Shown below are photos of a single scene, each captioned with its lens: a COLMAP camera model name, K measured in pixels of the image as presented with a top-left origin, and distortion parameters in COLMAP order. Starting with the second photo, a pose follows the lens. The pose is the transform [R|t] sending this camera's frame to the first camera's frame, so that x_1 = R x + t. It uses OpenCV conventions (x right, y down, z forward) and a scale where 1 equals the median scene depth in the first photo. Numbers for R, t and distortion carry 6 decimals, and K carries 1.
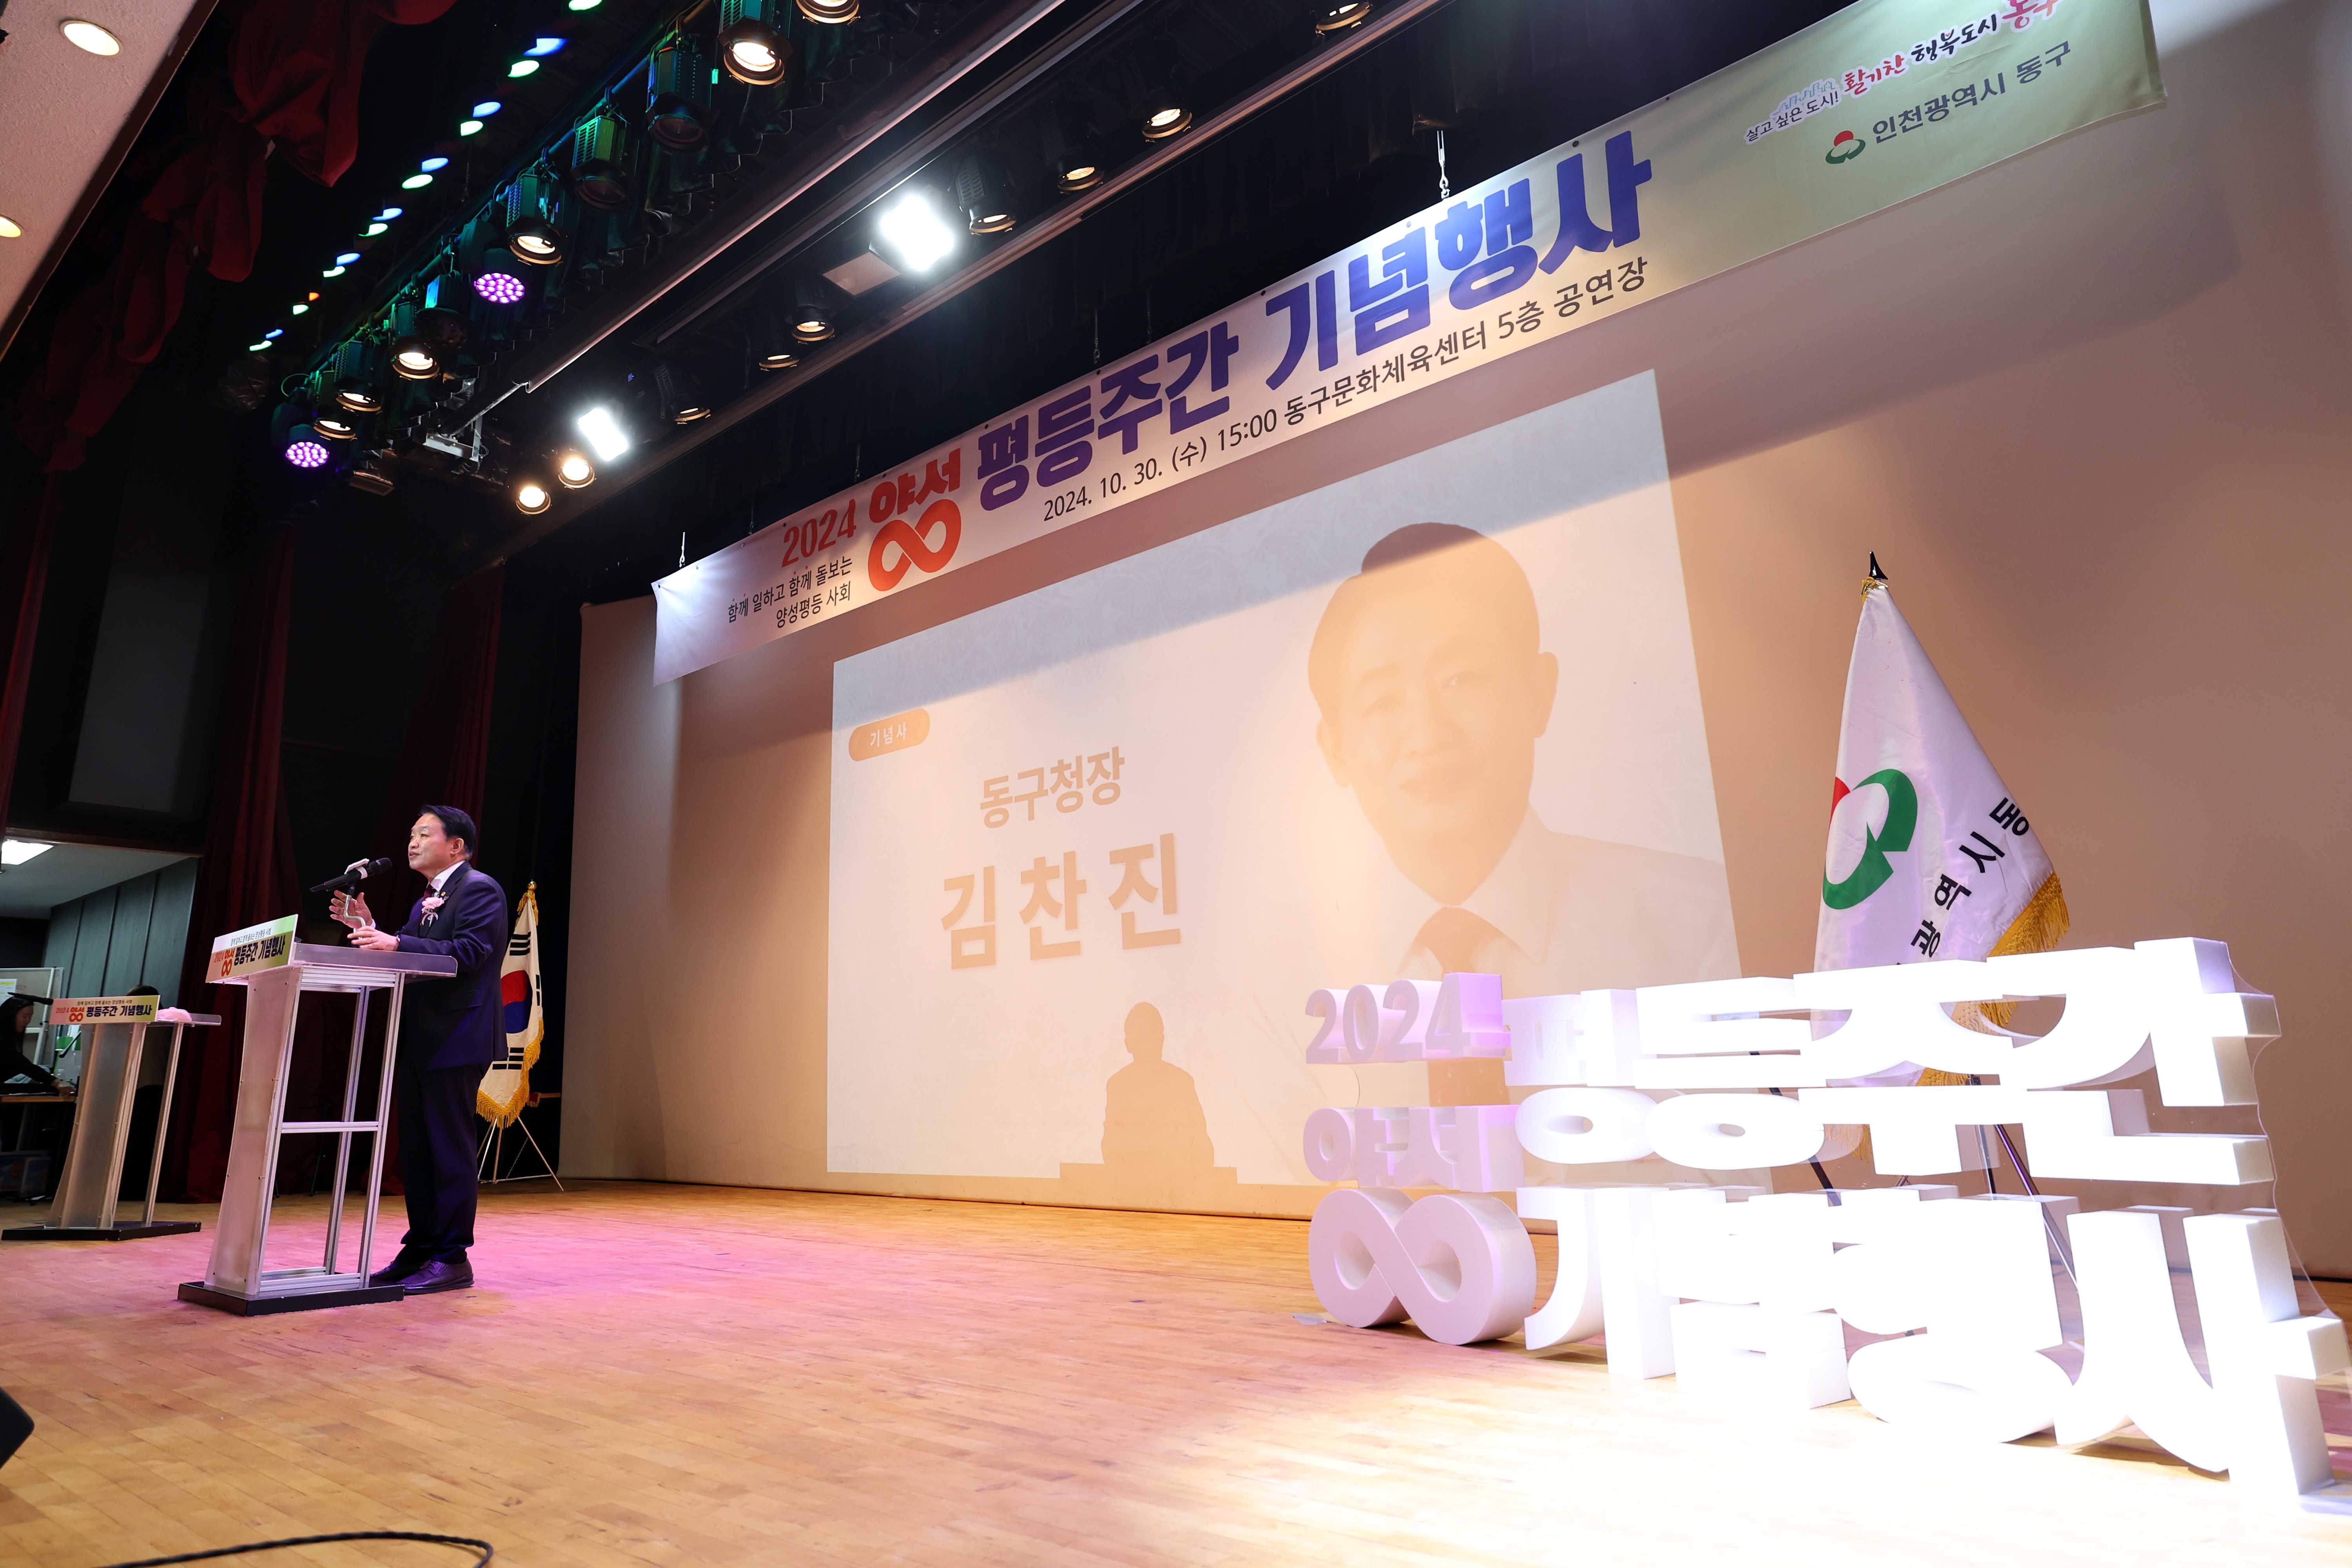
lens RADIAL K [[1412.9, 0, 1169.8], [0, 1412.9, 757.2], [0, 0, 1]] dist [-0.025239, 0.043760]
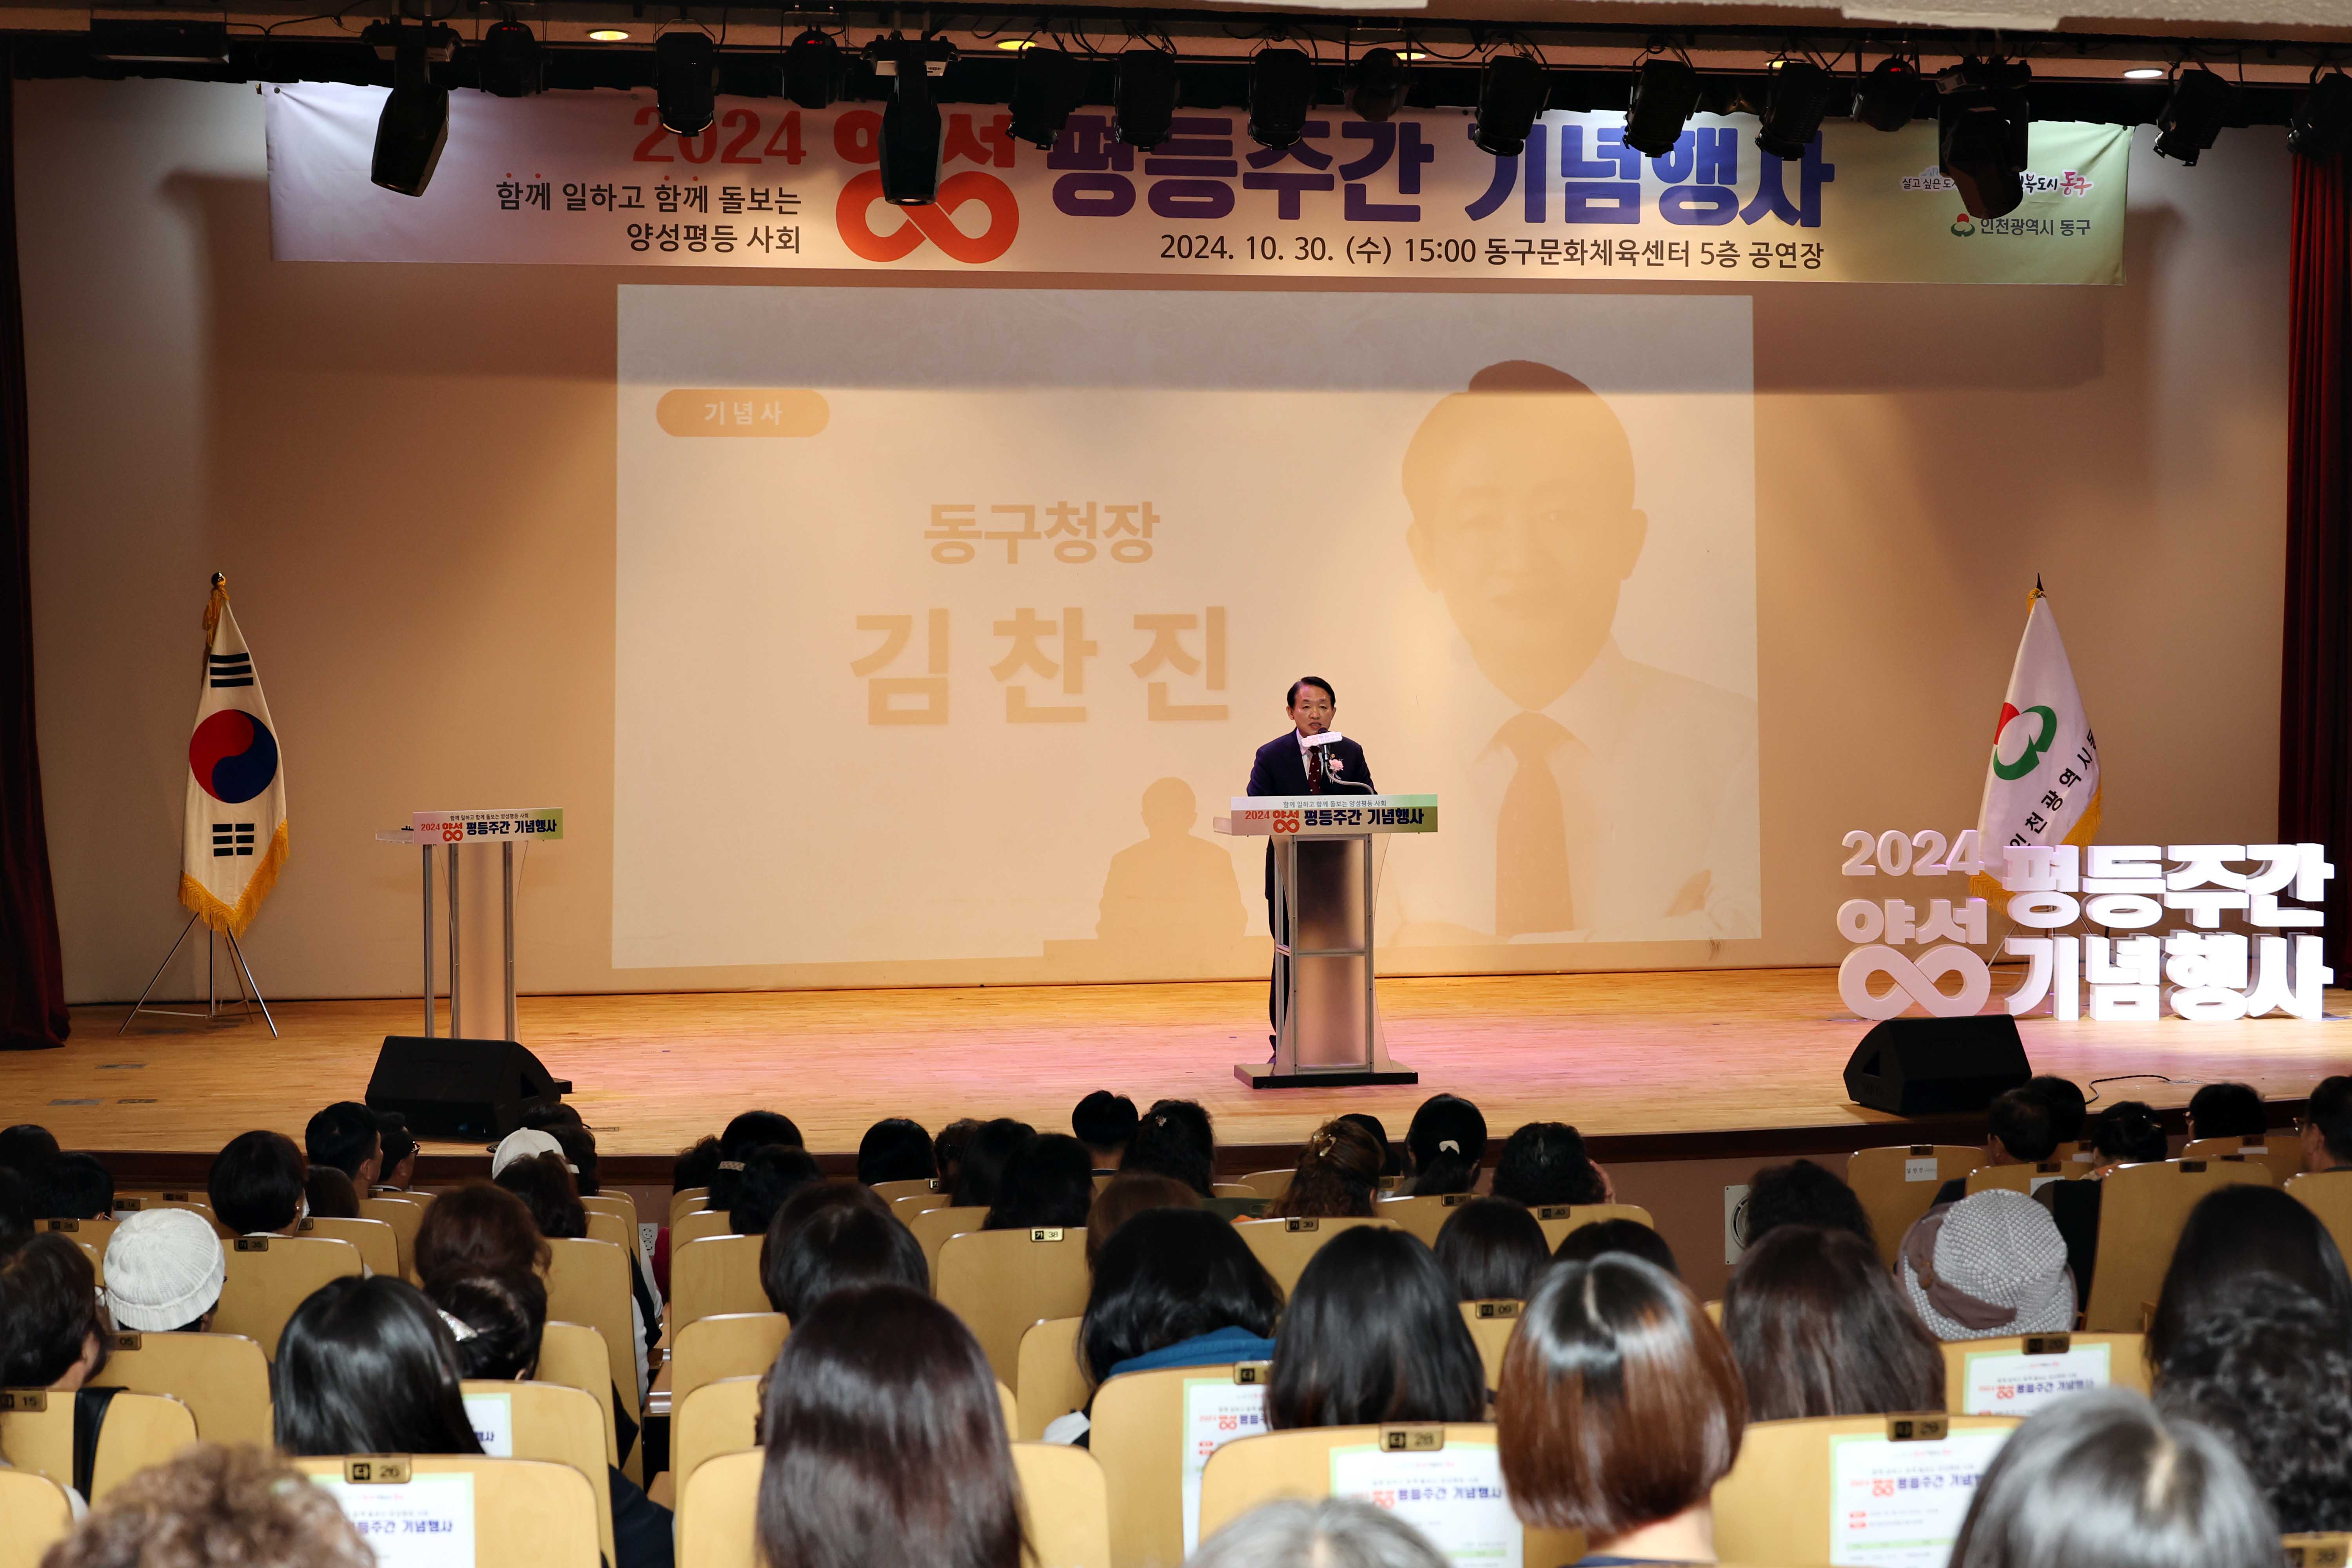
lens RADIAL K [[3288.7, 0, 1278.6], [0, 3288.7, 742.7], [0, 0, 1]] dist [0.024511, 0.025183]
pose [[0.613578, -0.008964, 0.789583, -2.004508], [-0.188527, 0.969355, 0.157507, -0.249198], [-0.766798, -0.245501, 0.593085, -0.445726]]
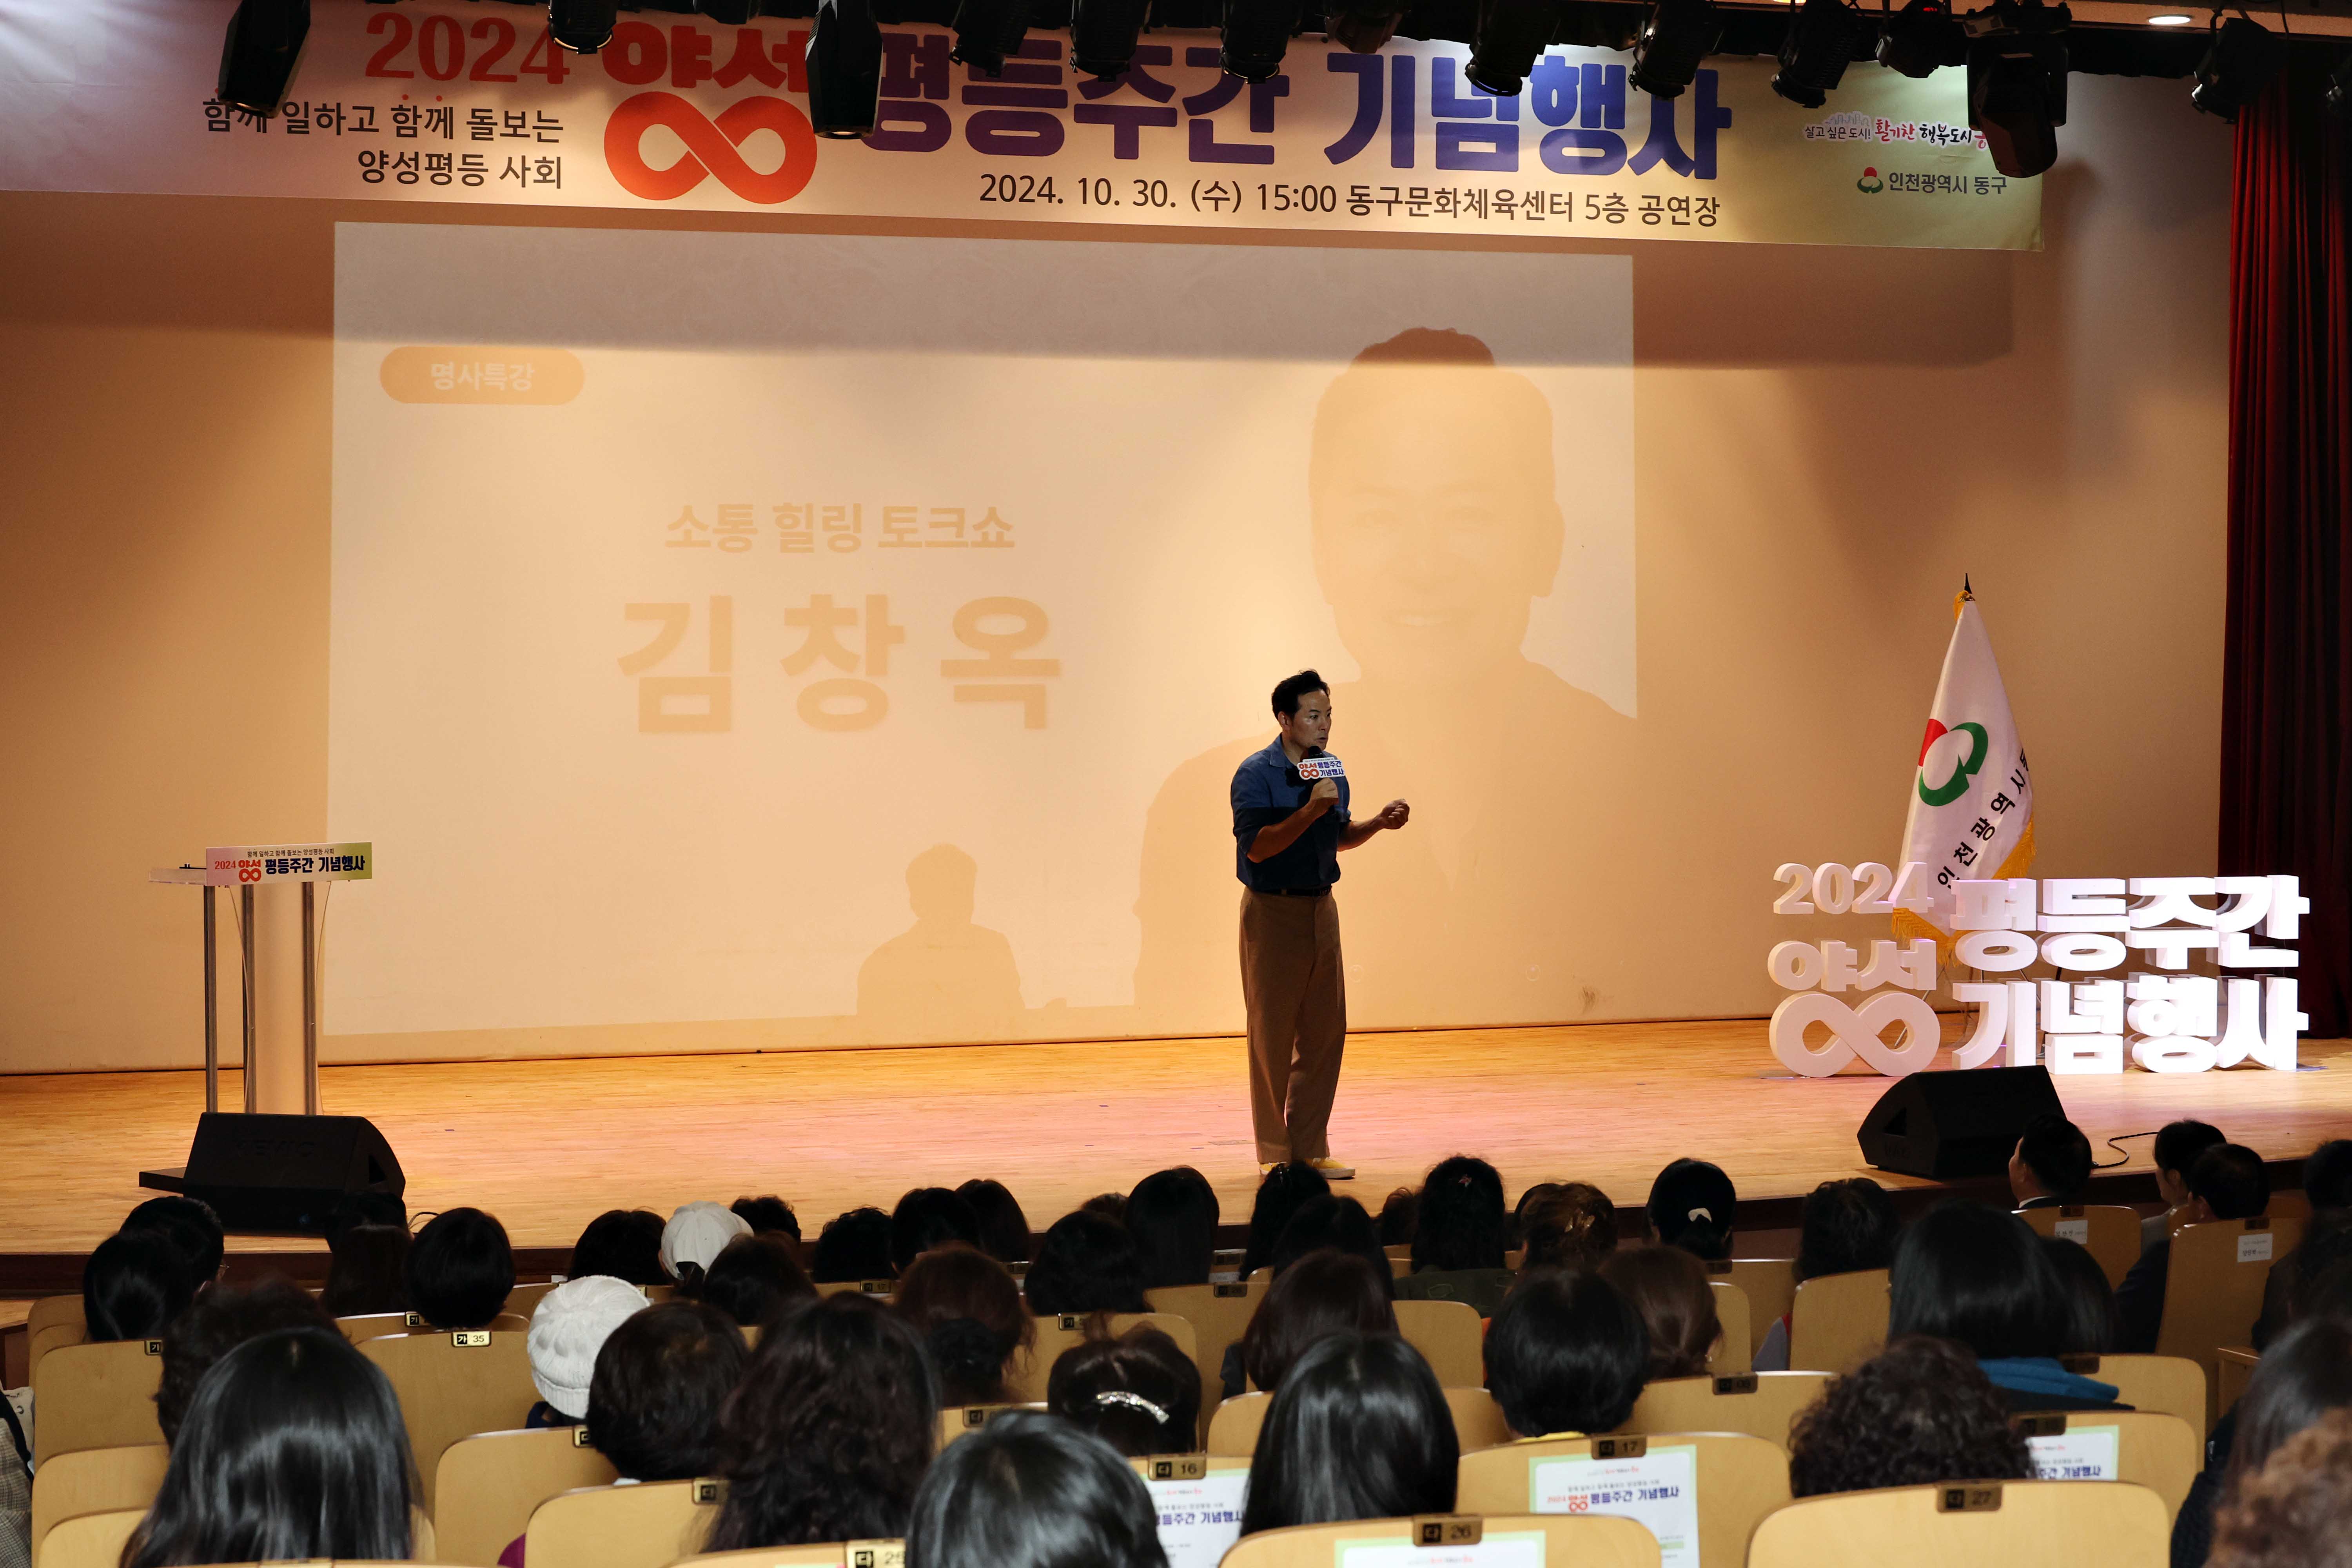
lens RADIAL K [[3885.7, 0, 1261.0], [0, 3885.7, 783.7], [0, 0, 1]] dist [-0.007168, 0.014394]
pose [[0.505549, -0.012812, 0.862703, -2.180059], [-0.206140, 0.969139, 0.135192, -0.208127], [-0.837810, -0.246184, 0.487306, -0.288849]]
